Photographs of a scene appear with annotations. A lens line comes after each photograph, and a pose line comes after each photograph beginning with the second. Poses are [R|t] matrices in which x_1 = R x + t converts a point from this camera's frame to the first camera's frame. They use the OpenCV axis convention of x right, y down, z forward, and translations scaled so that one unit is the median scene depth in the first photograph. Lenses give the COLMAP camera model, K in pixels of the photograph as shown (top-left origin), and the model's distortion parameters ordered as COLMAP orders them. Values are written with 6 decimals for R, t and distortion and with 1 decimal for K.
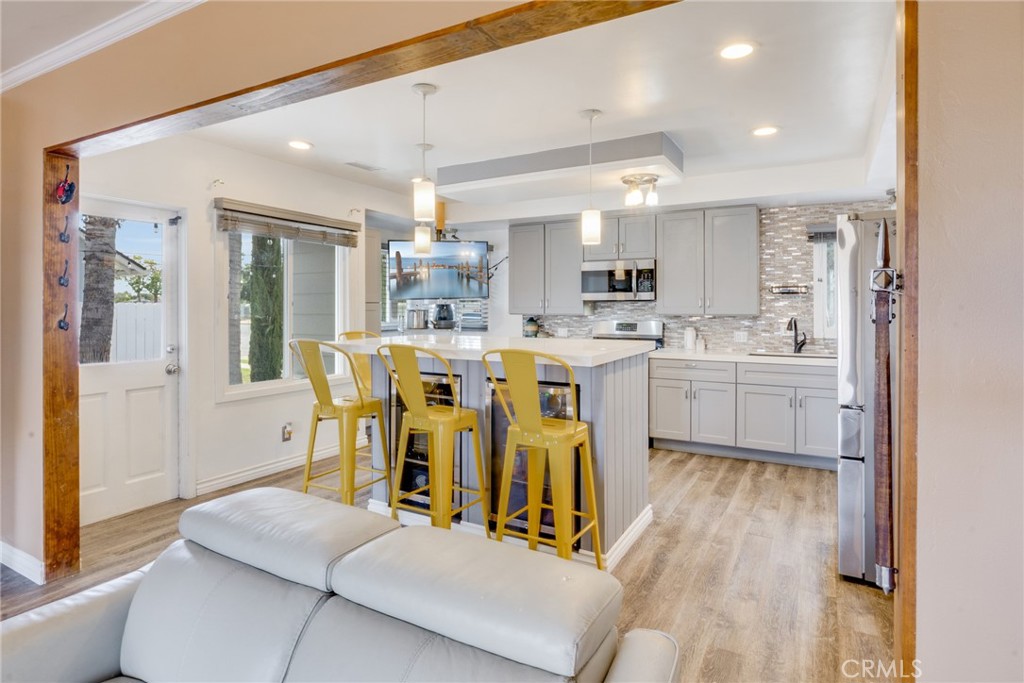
lens RADIAL K [[561.7, 0, 508.8], [0, 561.7, 305.0], [0, 0, 1]] dist [-0.002605, -0.000889]
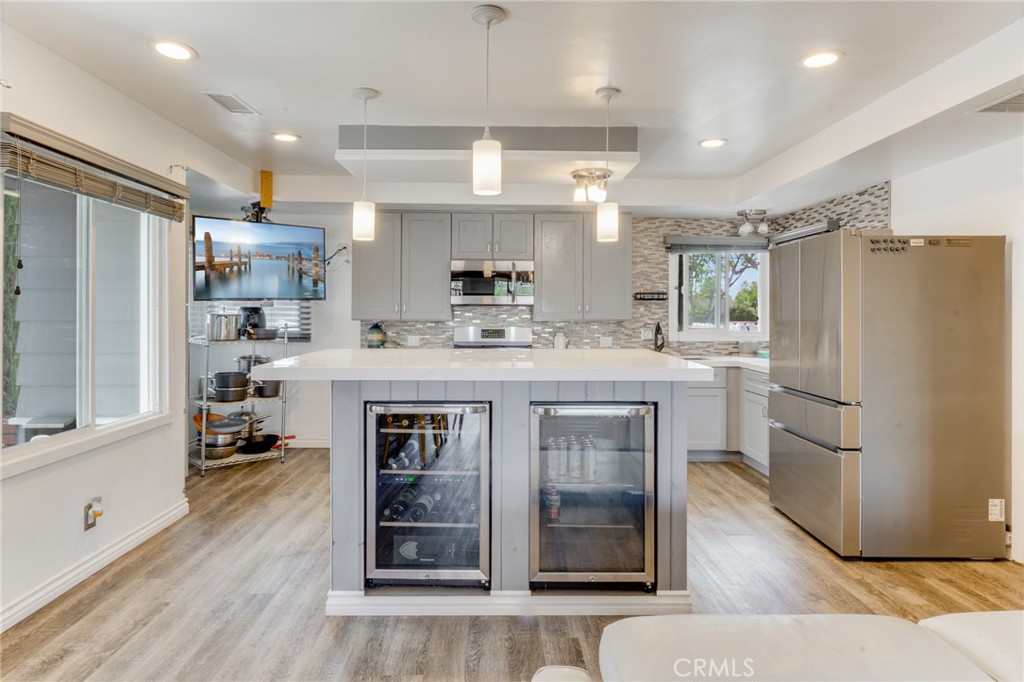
lens RADIAL K [[589.2, 0, 513.3], [0, 589.2, 311.1], [0, 0, 1]] dist [-0.004267, -0.000372]
pose [[0.852531, 0.004732, 0.522655, -0.294217], [-0.006948, 0.999973, 0.002280, 0.000268], [-0.522631, -0.005575, 0.852541, 0.184261]]
